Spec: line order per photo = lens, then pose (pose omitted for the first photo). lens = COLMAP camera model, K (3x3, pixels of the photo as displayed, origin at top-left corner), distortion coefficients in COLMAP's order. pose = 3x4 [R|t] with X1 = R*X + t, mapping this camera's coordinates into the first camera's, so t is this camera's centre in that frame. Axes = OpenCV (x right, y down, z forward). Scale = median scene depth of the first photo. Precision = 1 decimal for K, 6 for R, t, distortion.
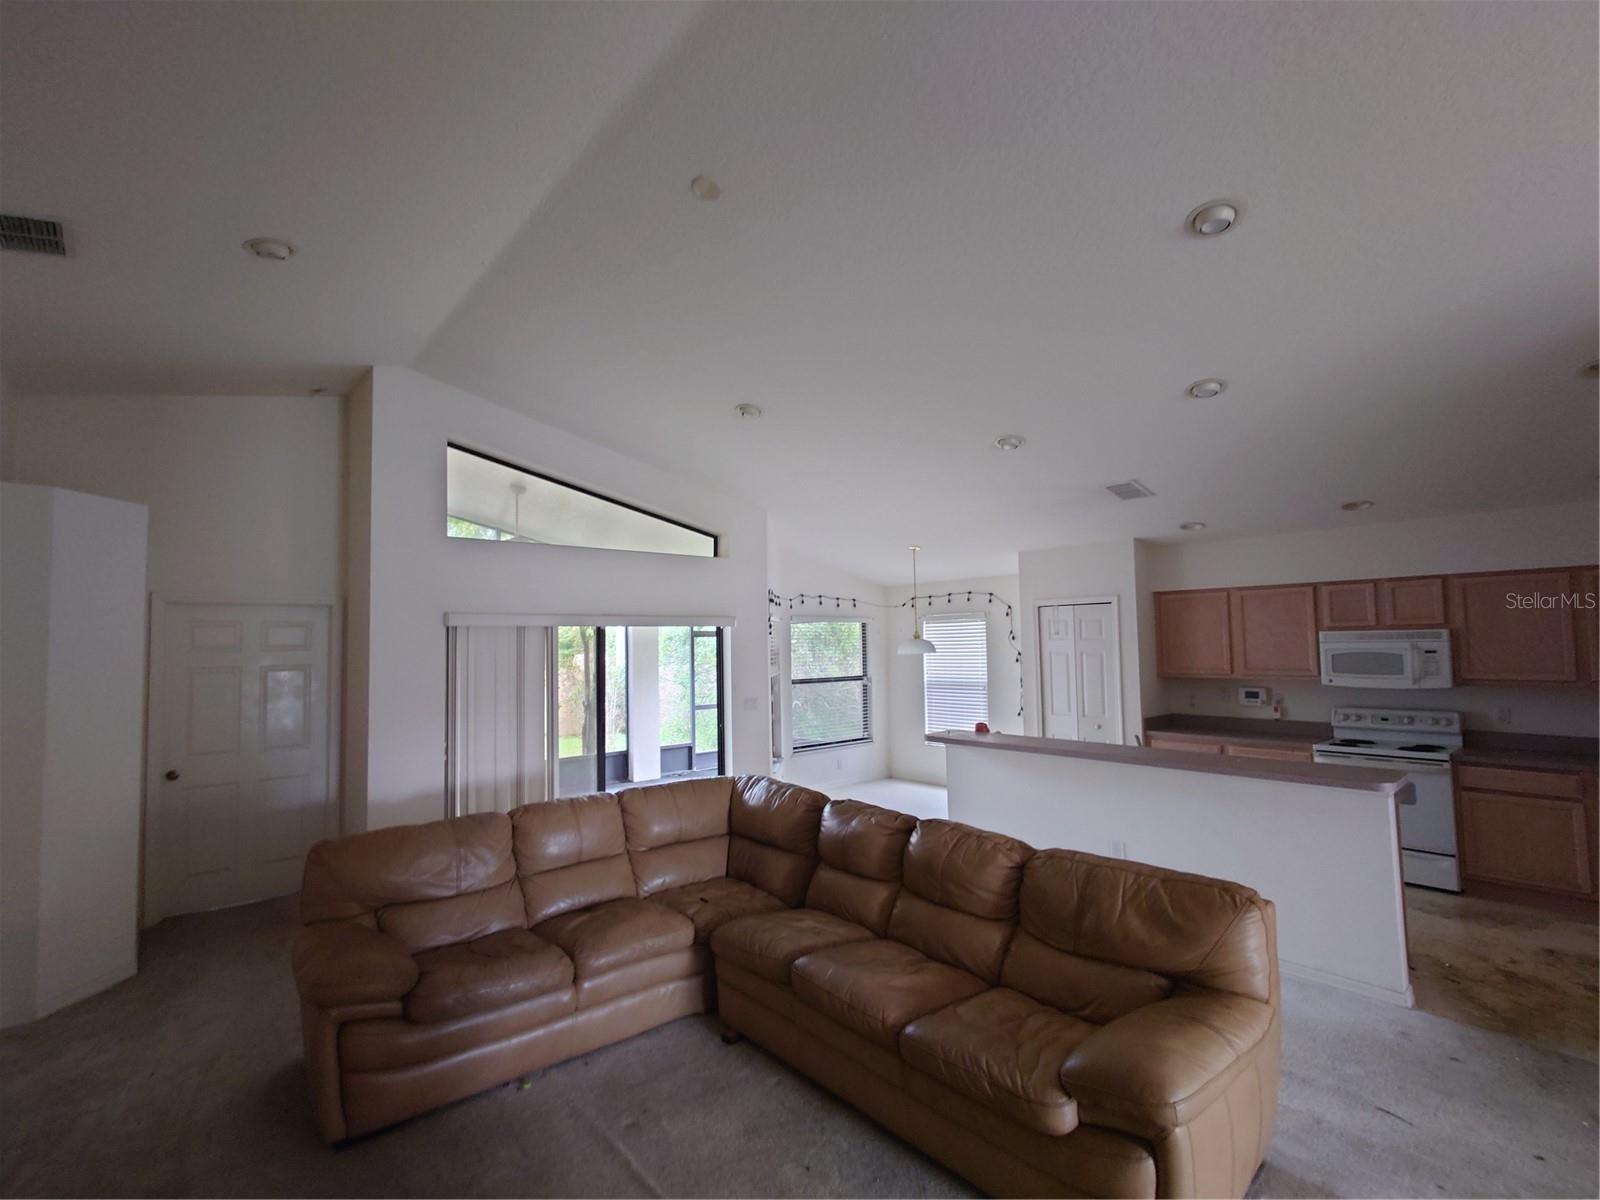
lens RADIAL K [[715.8, 0, 805.7], [0, 715.8, 611.9], [0, 0, 1]] dist [0.003413, 0.000841]
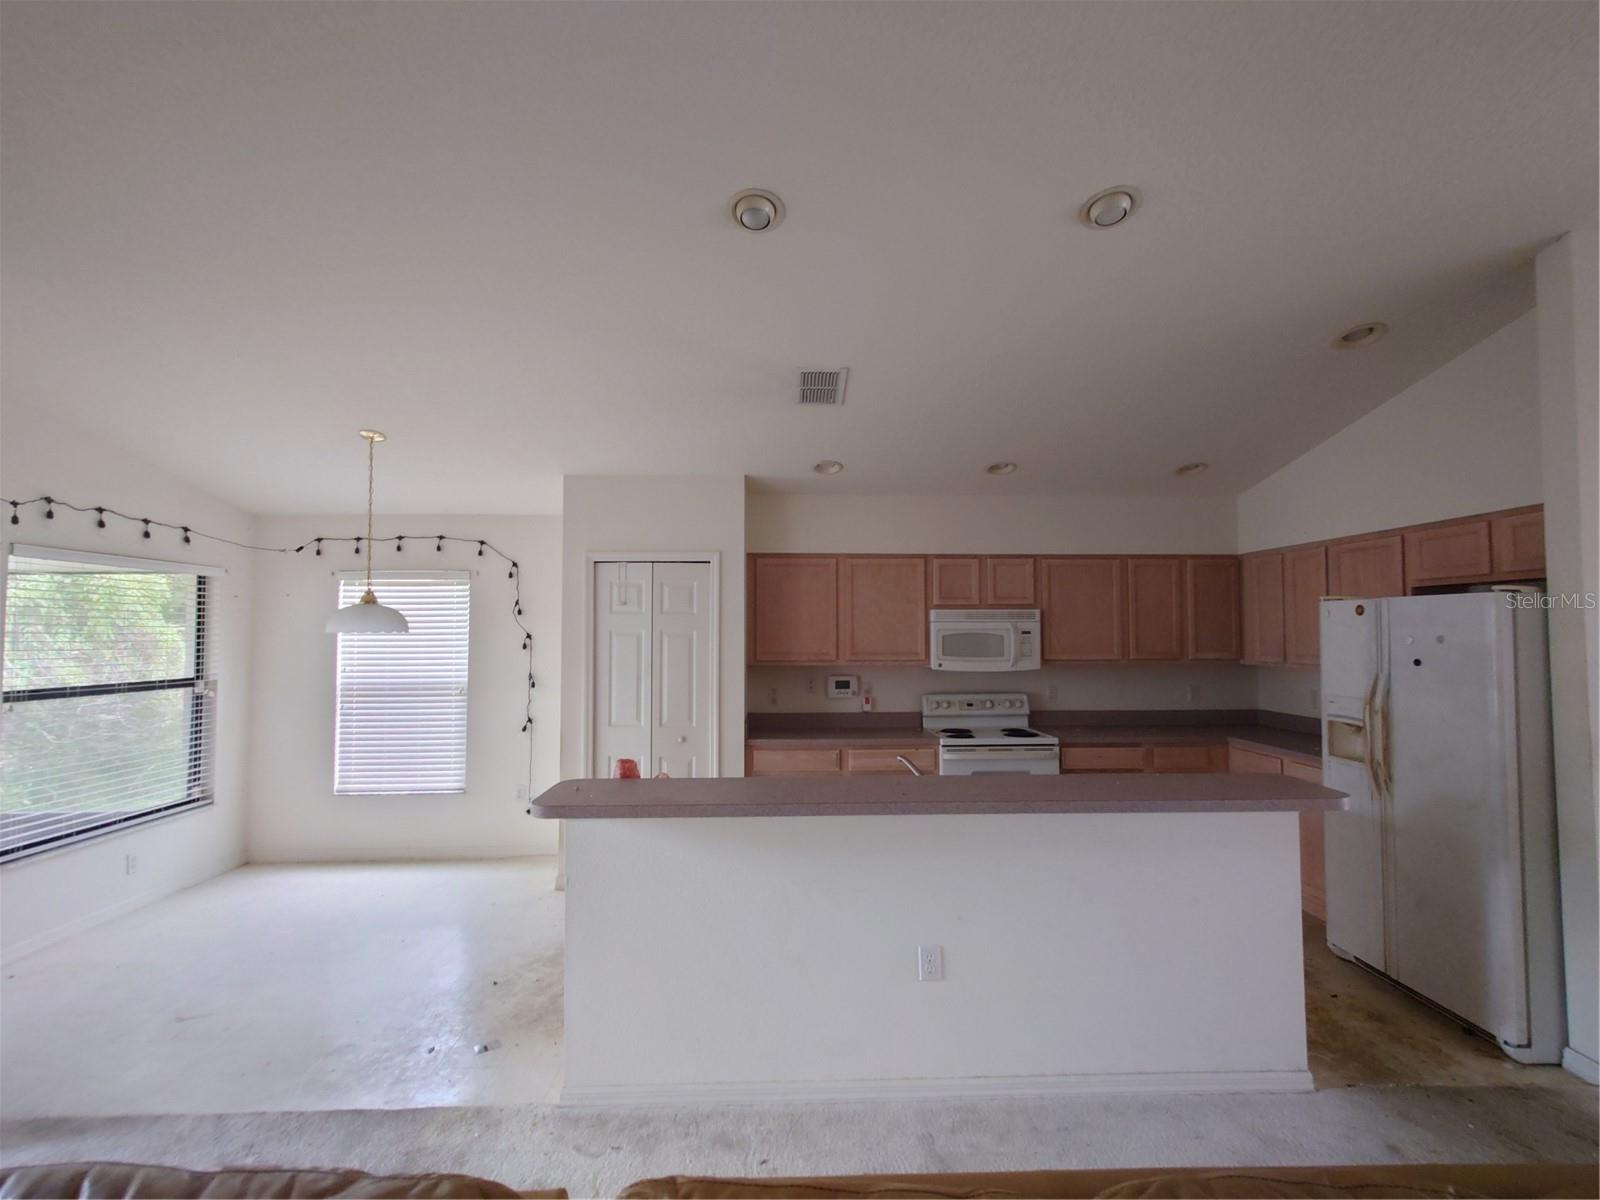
lens RADIAL K [[715.8, 0, 789.8], [0, 715.8, 598.0], [0, 0, 1]] dist [0.003413, 0.000841]
pose [[0.643927, 0.053433, 0.763219, -0.064997], [-0.043088, 0.998508, -0.033553, 0.046252], [-0.763872, -0.011280, 0.645269, 0.517770]]
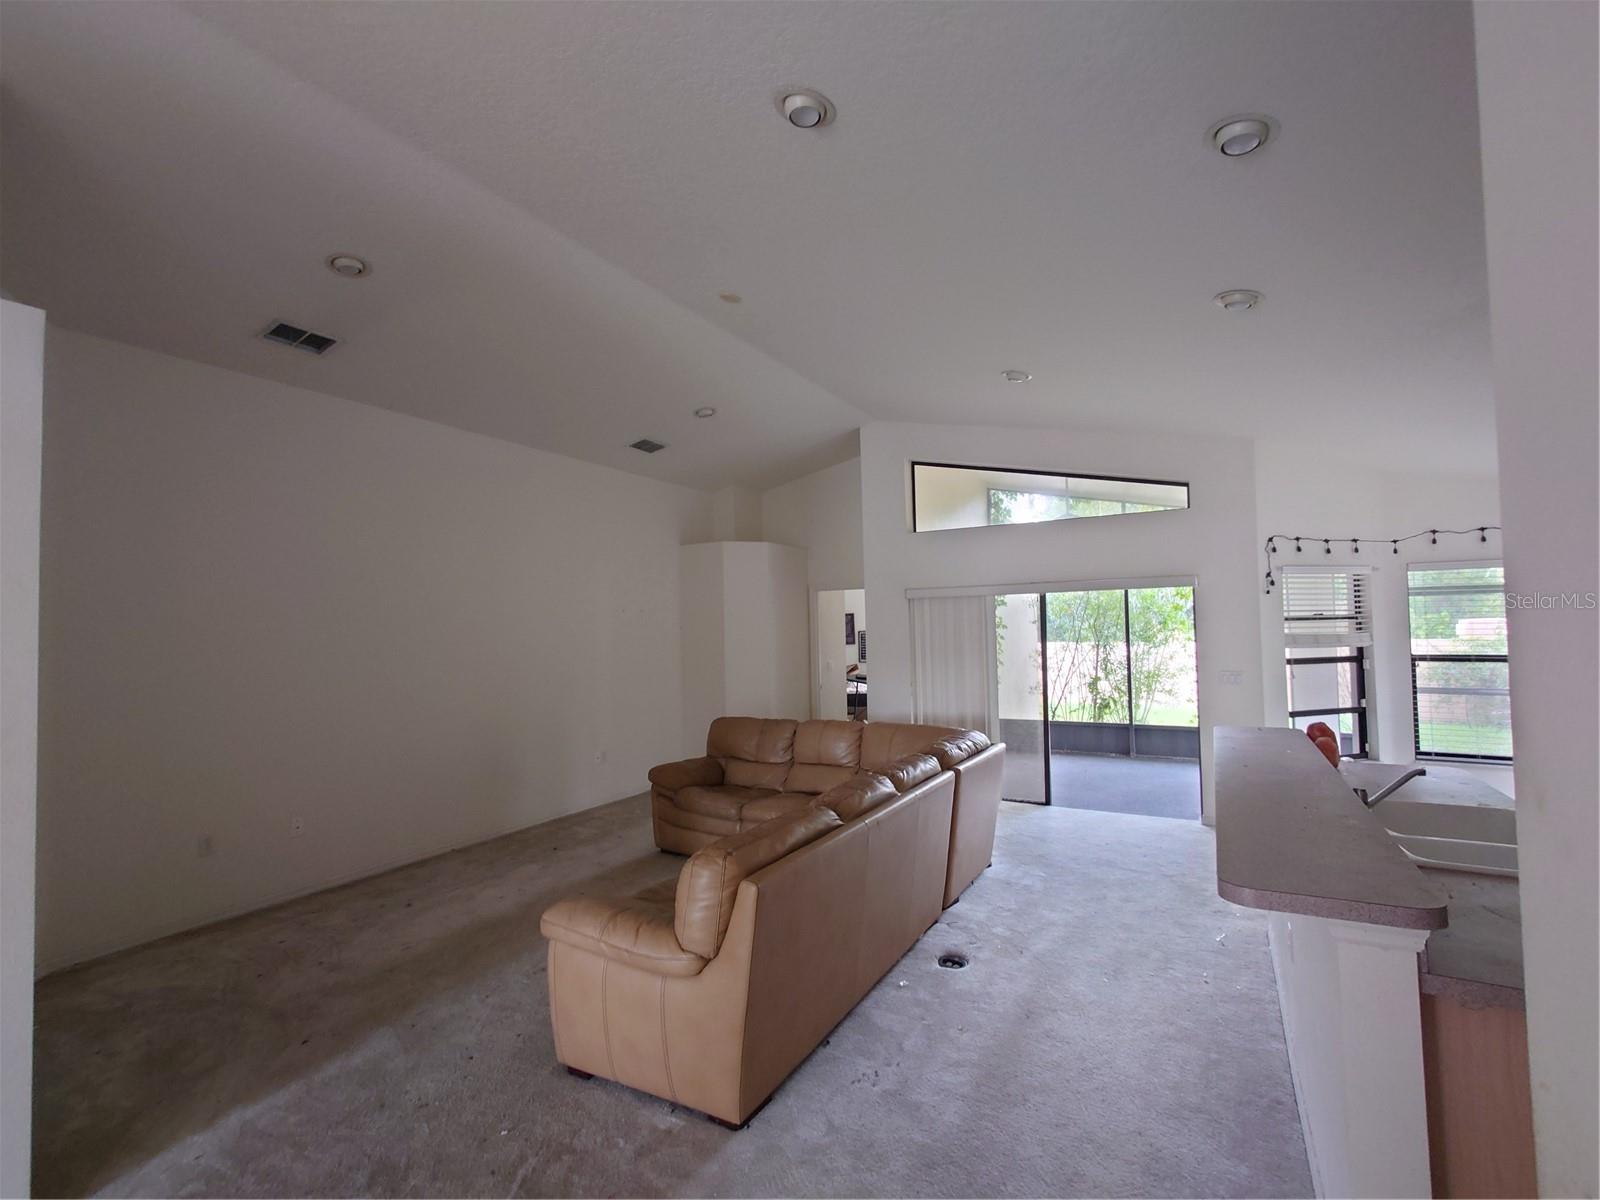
lens RADIAL K [[715.8, 0, 813.5], [0, 715.8, 604.7], [0, 0, 1]] dist [0.003413, 0.000841]
pose [[0.335136, -0.020265, -0.941952, 0.614343], [0.055767, 0.998442, -0.001639, 0.020541], [0.940518, -0.051981, 0.335744, 0.310068]]
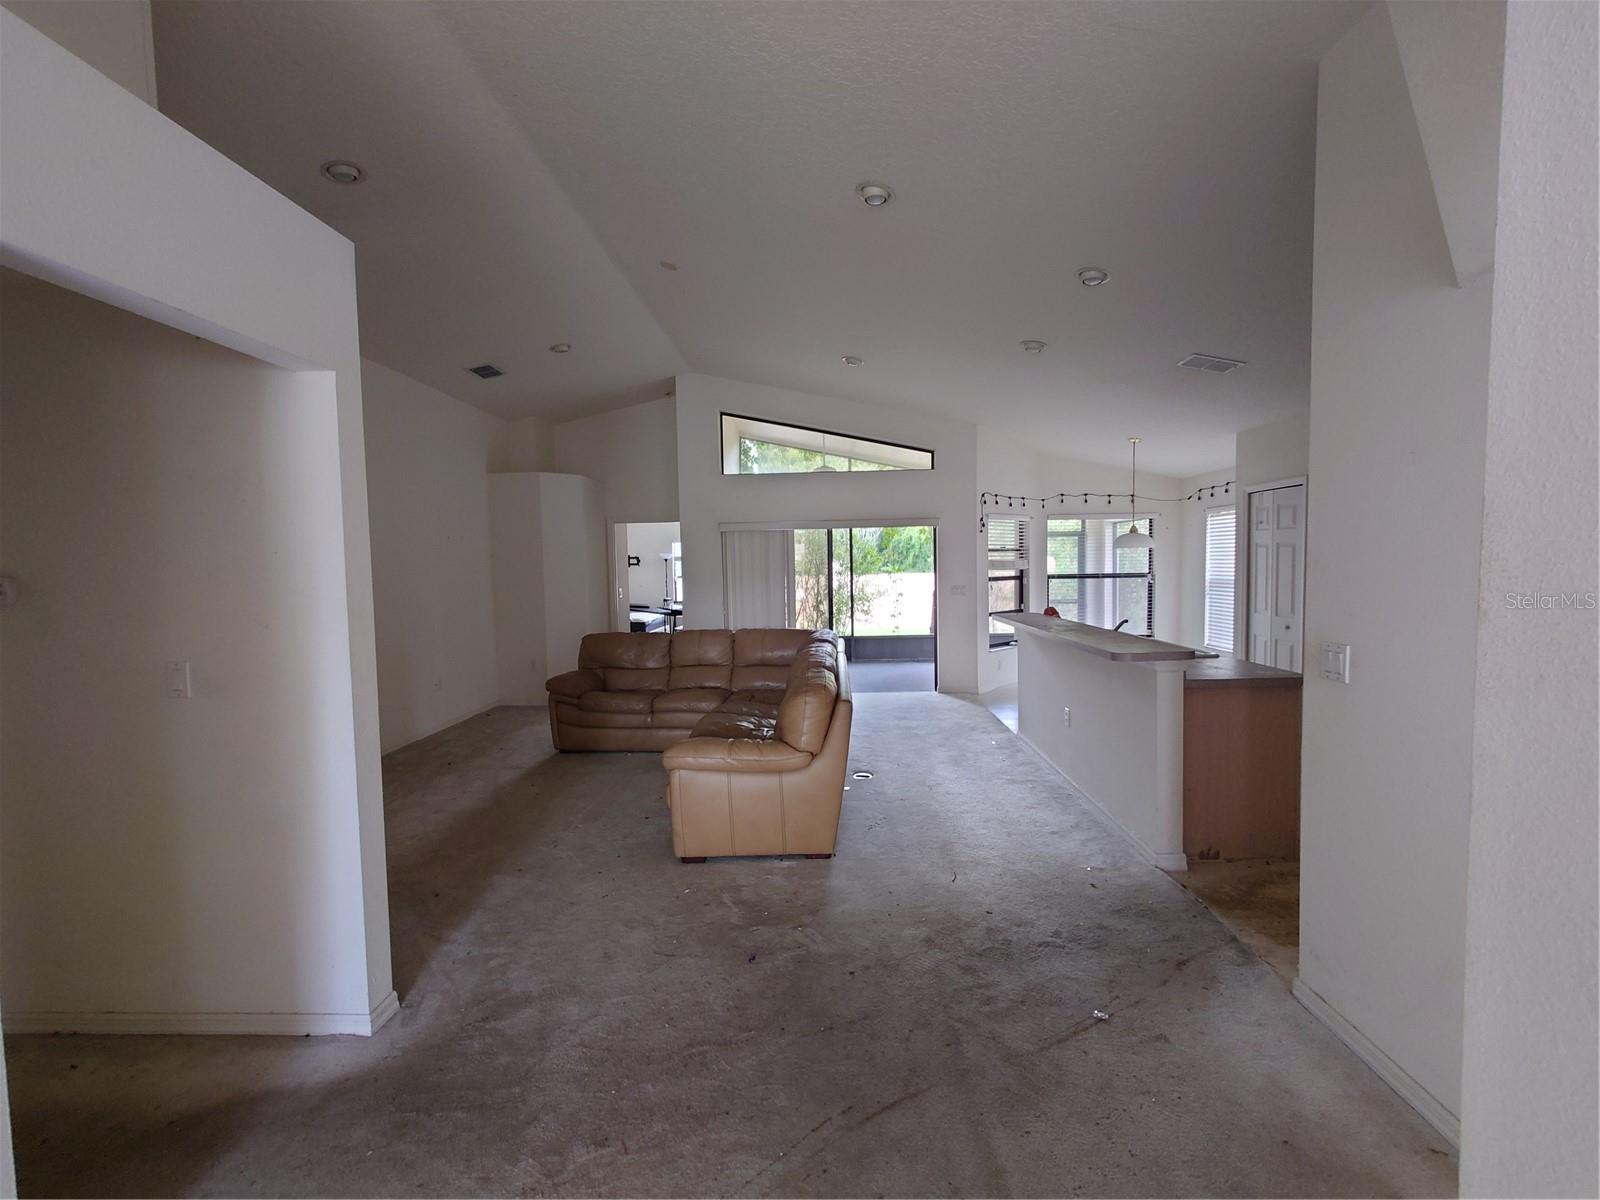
lens RADIAL K [[715.8, 0, 812.4], [0, 715.8, 605.2], [0, 0, 1]] dist [0.003413, 0.000841]
pose [[0.736321, 0.043378, -0.675241, 0.623886], [0.037193, 0.993840, 0.104401, 0.021106], [0.675609, -0.101987, 0.730172, -0.041534]]
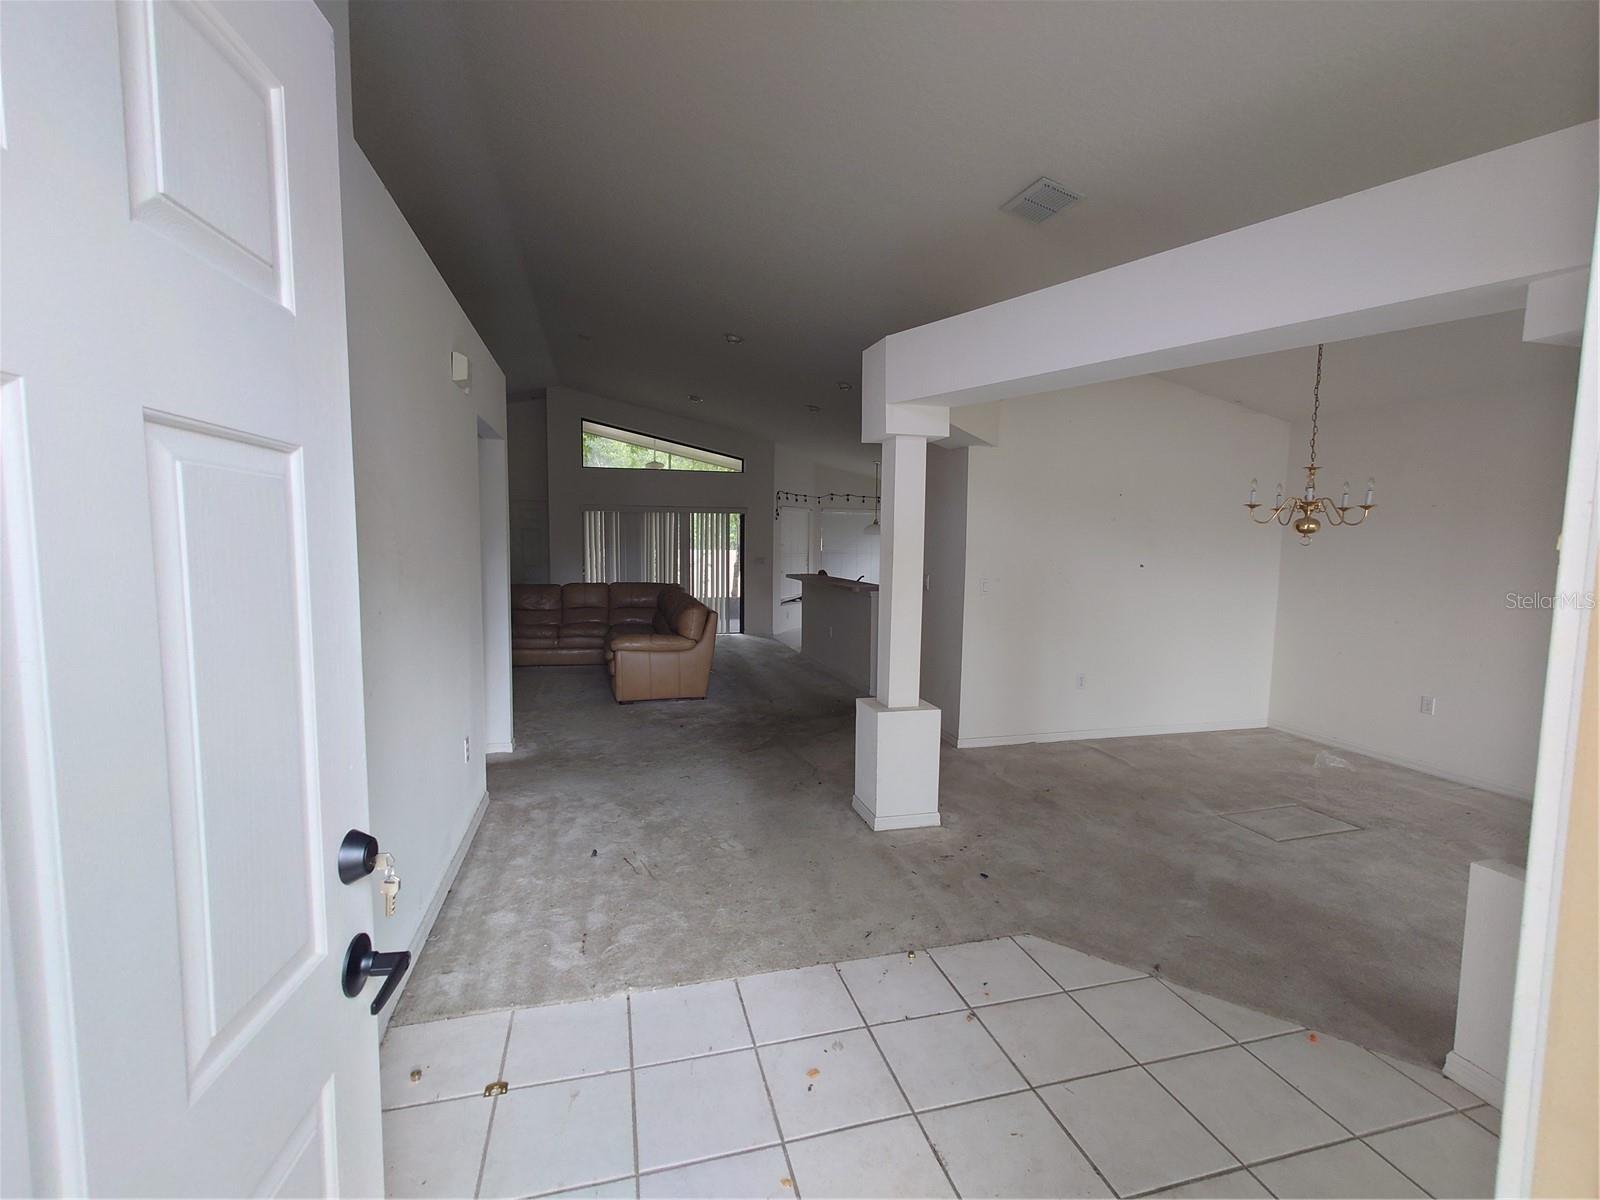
lens RADIAL K [[715.8, 0, 799.6], [0, 715.8, 605.6], [0, 0, 1]] dist [0.003413, 0.000841]
pose [[0.895760, 0.067280, -0.439418, 0.840341], [-0.006420, 0.990335, 0.138546, 0.000442], [0.444492, -0.121283, 0.887534, -0.502759]]
